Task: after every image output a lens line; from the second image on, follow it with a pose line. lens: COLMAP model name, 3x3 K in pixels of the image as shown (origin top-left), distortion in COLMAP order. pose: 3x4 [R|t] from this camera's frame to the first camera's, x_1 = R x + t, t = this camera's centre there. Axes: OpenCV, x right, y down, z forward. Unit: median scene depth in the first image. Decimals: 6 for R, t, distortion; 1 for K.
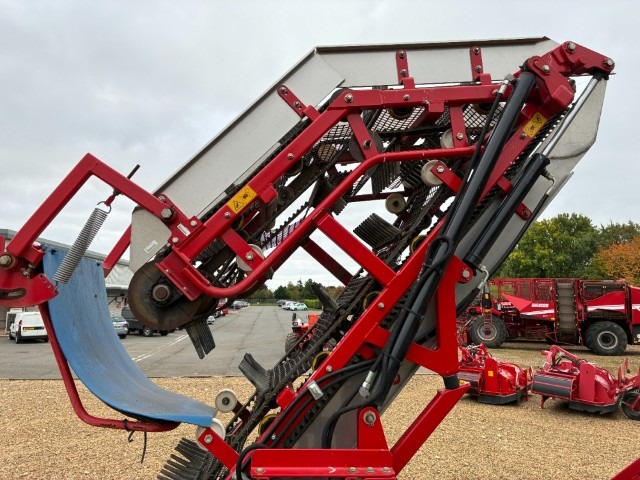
lens RADIAL K [[489.0, 0, 320.1], [0, 489.0, 226.8], [0, 0, 1]] dist [0.054577, -0.070447]
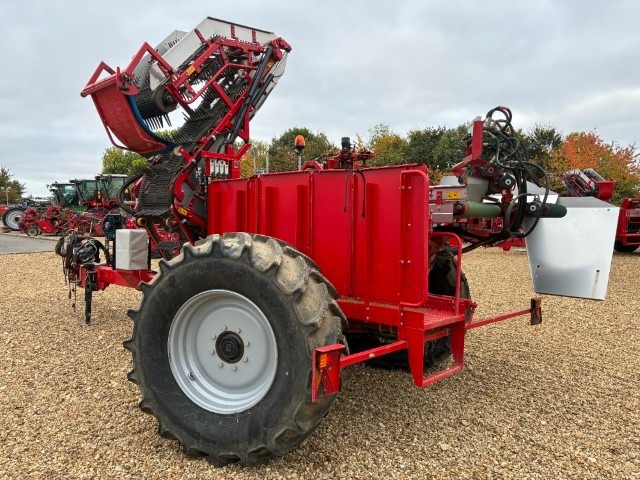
lens RADIAL K [[489.0, 0, 320.1], [0, 489.0, 226.8], [0, 0, 1]] dist [0.054577, -0.070447]
pose [[0.735127, -0.021320, 0.677594, -1.425717], [-0.088658, 0.987898, 0.127270, 0.377744], [-0.672108, -0.153634, 0.724340, -1.569701]]
